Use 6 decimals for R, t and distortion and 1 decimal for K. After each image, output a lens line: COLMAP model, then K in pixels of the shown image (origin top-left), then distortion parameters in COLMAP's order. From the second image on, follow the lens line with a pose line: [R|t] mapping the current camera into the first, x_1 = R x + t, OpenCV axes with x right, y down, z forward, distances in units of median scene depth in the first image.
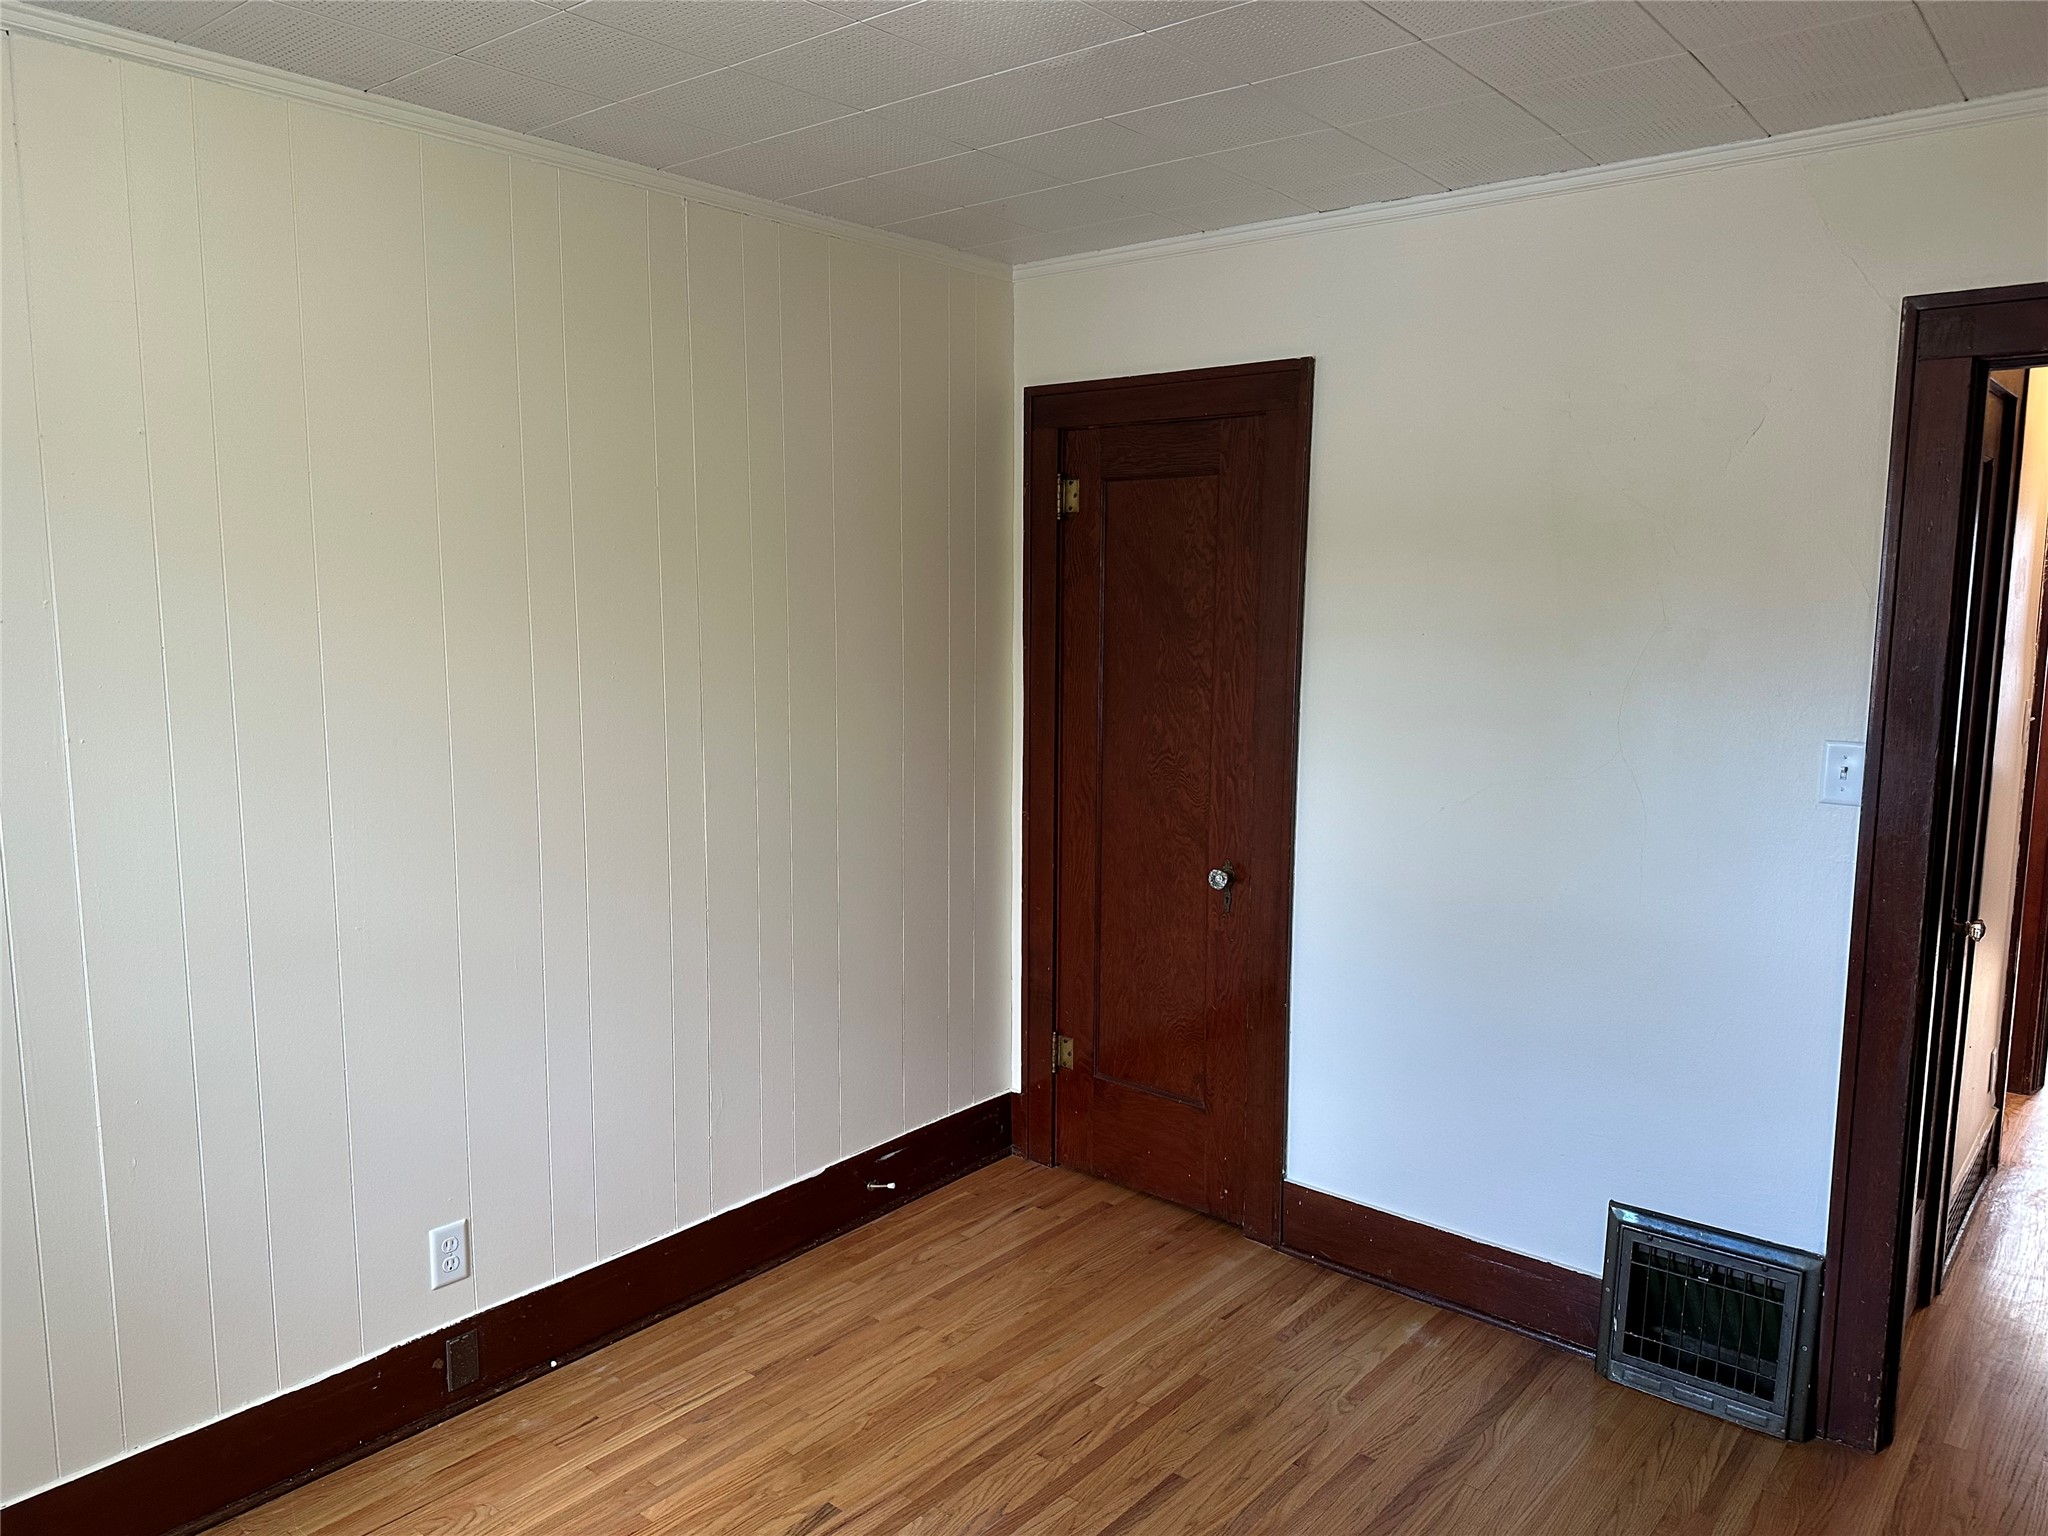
lens RADIAL K [[1440.5, 0, 1017.4], [0, 1440.5, 761.5], [0, 0, 1]] dist [0.001779, 0.000079]
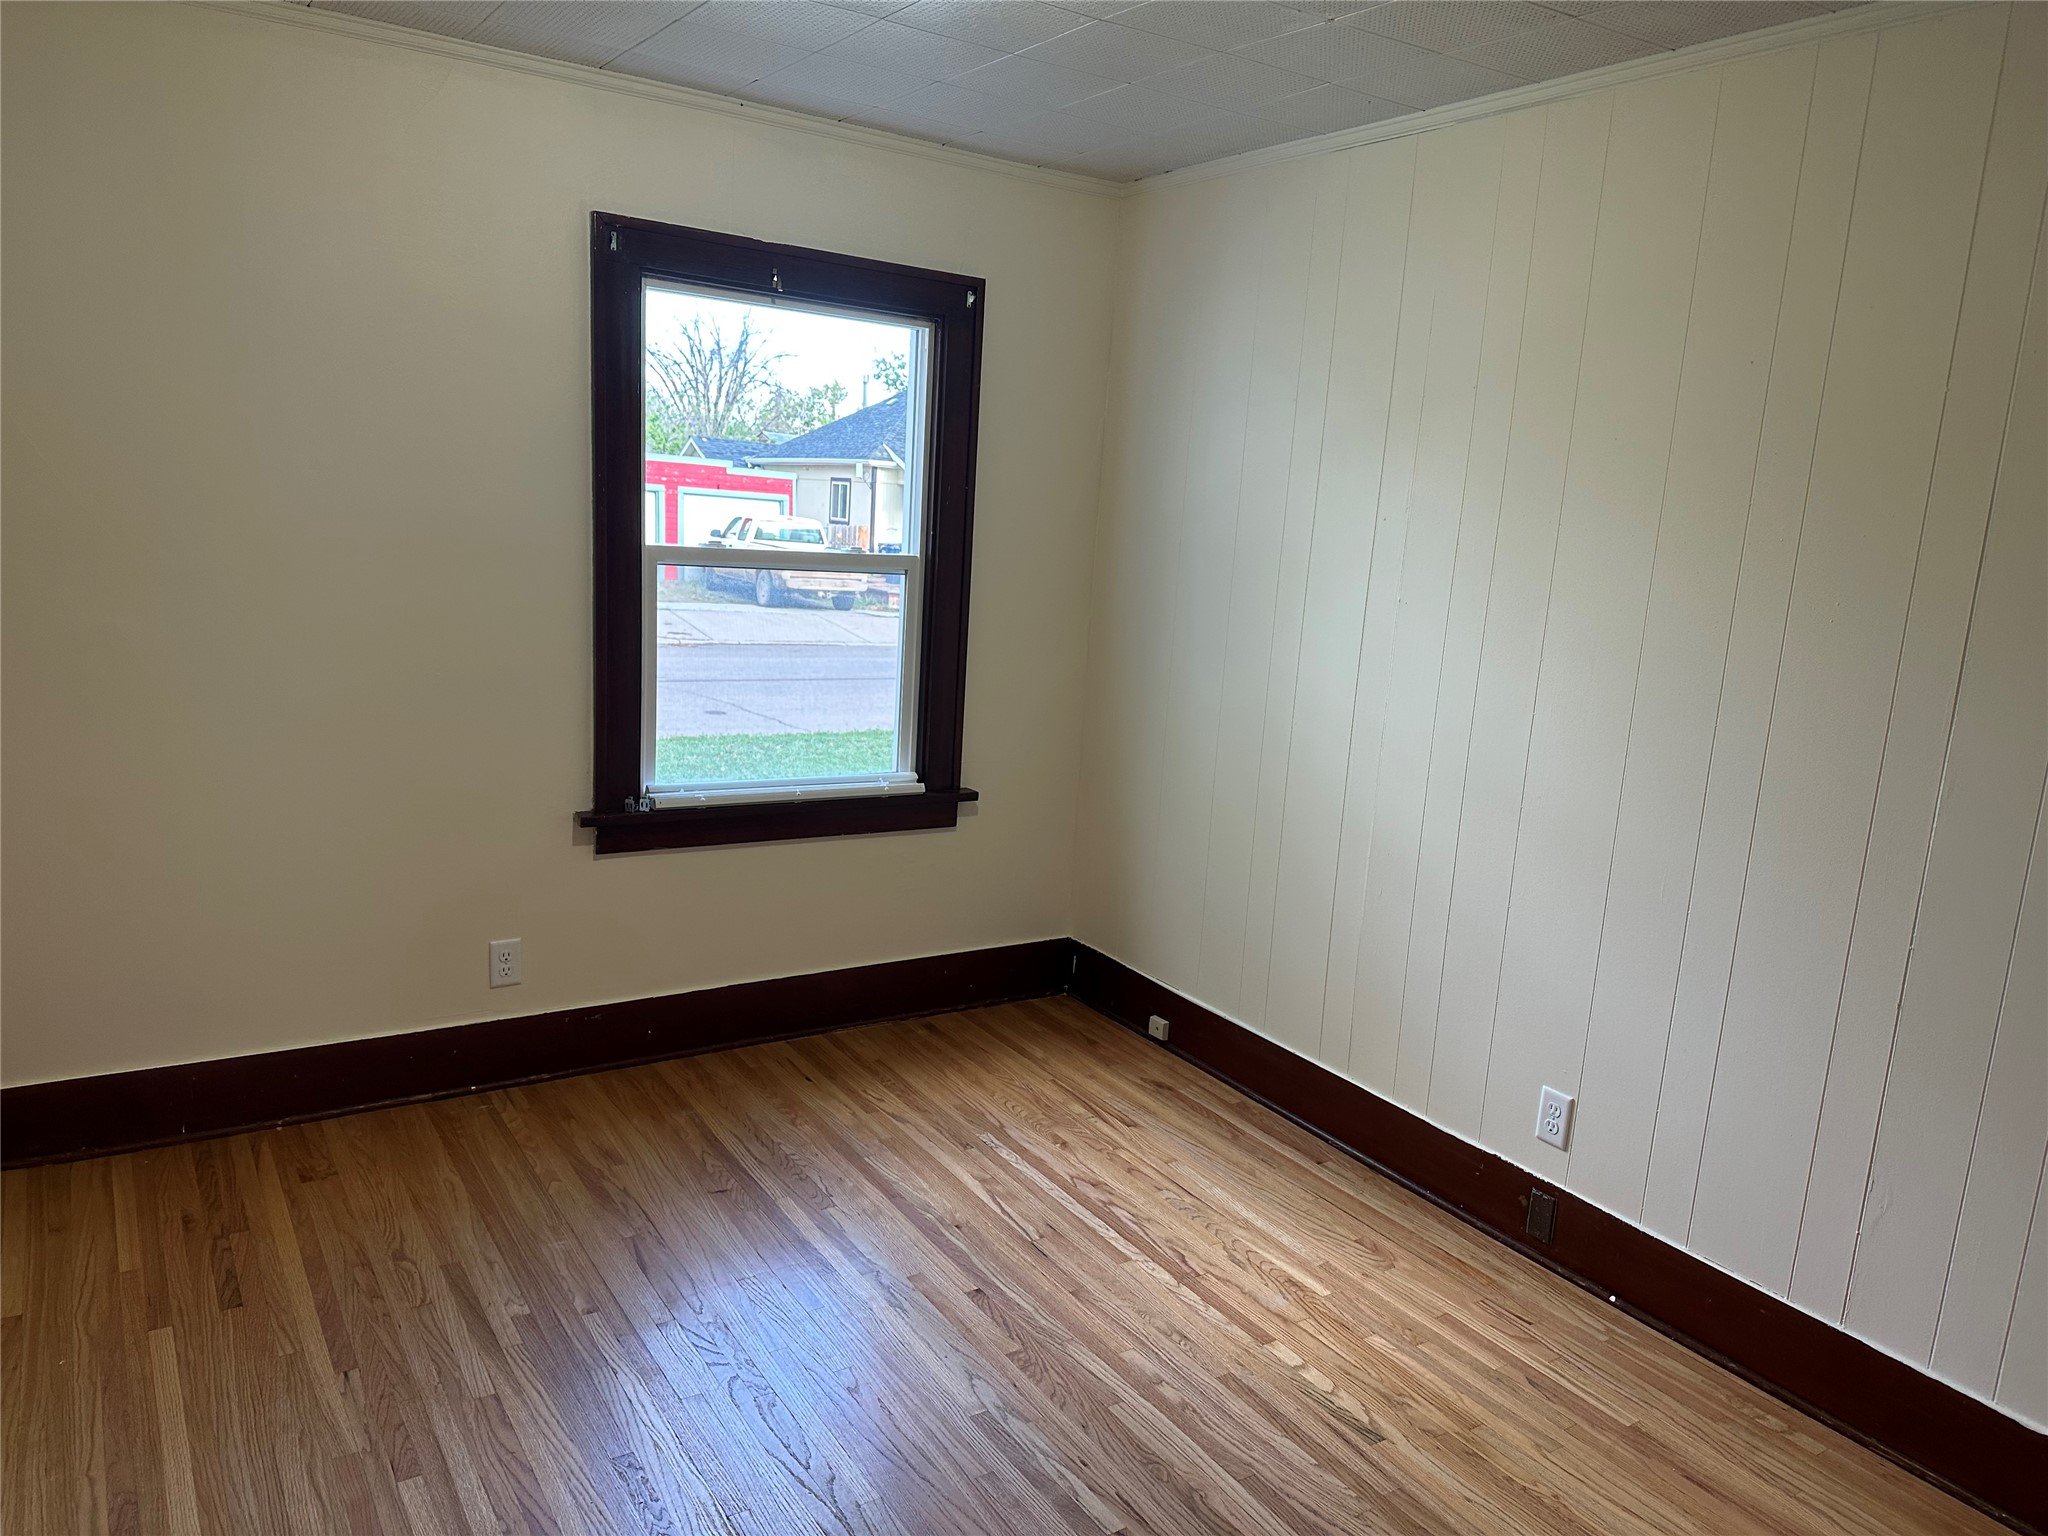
lens RADIAL K [[1440.5, 0, 1019.1], [0, 1440.5, 776.7], [0, 0, 1]] dist [0.001779, 0.000079]
pose [[-0.281343, 0.172411, -0.943992, 0.722370], [-0.179380, 0.956938, 0.228237, -0.088670], [0.942692, 0.233546, -0.238301, 0.818972]]
